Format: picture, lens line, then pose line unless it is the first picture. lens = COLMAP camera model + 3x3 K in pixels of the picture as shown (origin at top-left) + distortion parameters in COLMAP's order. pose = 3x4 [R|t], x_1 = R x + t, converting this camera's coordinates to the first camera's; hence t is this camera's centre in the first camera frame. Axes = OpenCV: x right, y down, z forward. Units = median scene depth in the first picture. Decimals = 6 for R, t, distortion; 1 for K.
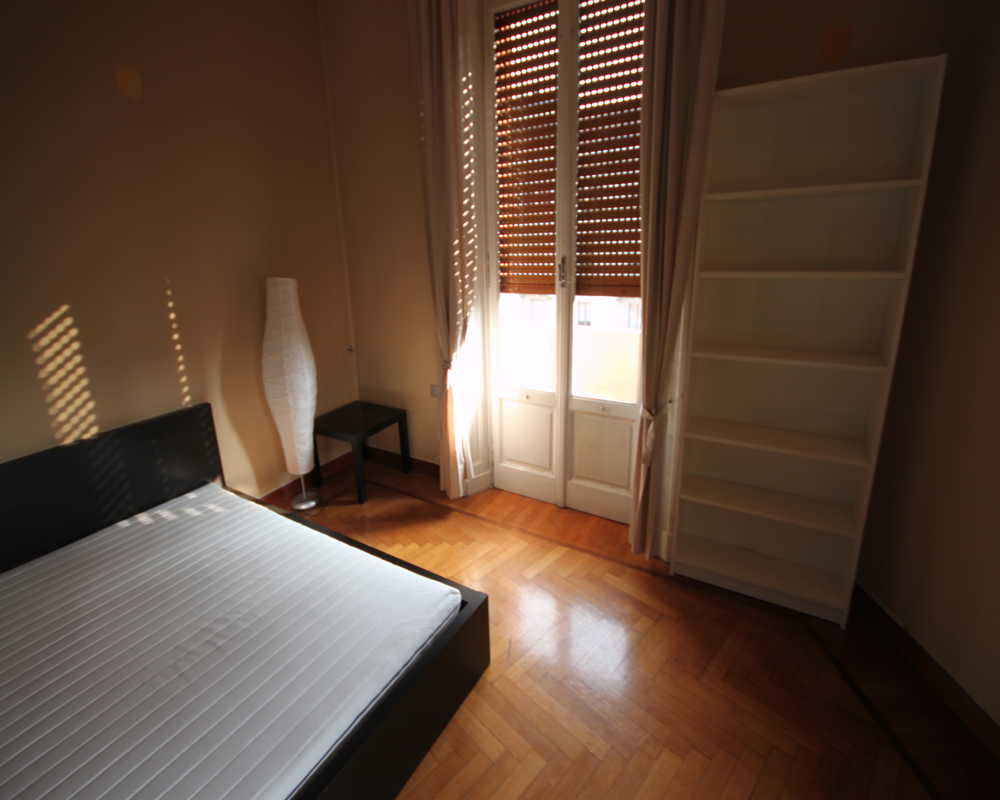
lens RADIAL K [[469.0, 0, 501.0], [0, 469.0, 359.9], [0, 0, 1]] dist [-0.002129, 0.000368]
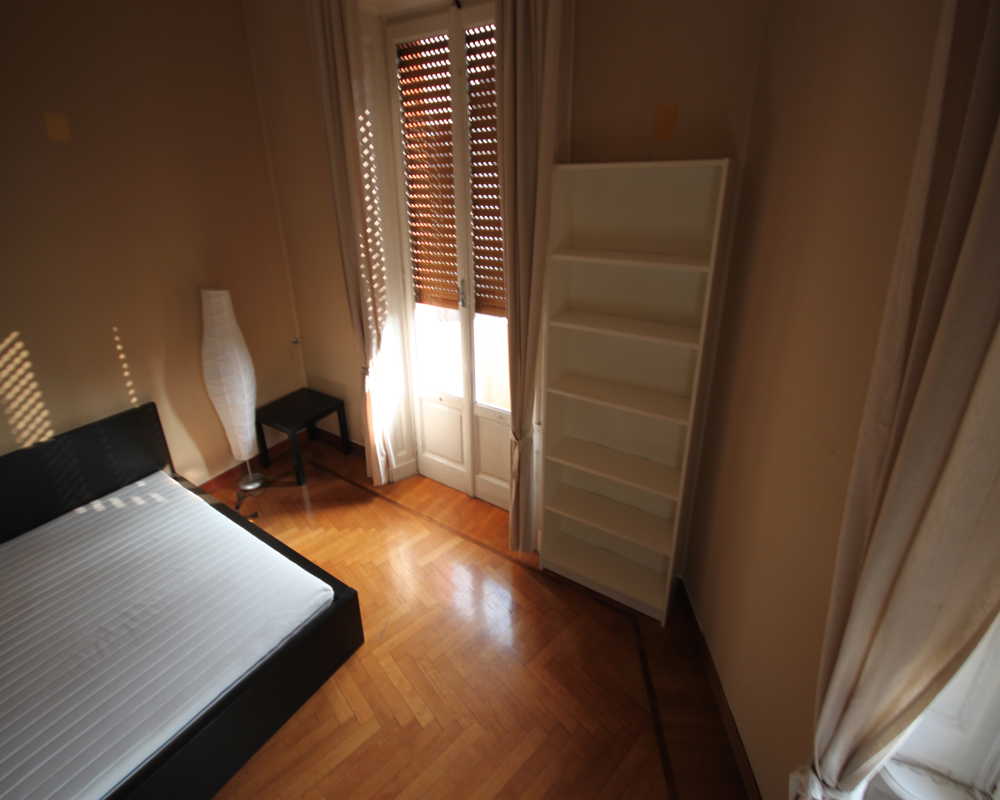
lens RADIAL K [[479.8, 0, 500.7], [0, 479.8, 339.7], [0, 0, 1]] dist [0.002234, -0.006368]
pose [[0.999049, 0.017953, -0.039746, 0.274437], [-0.014124, 0.995414, 0.094607, -0.193376], [0.041262, -0.093956, 0.994721, -0.112010]]
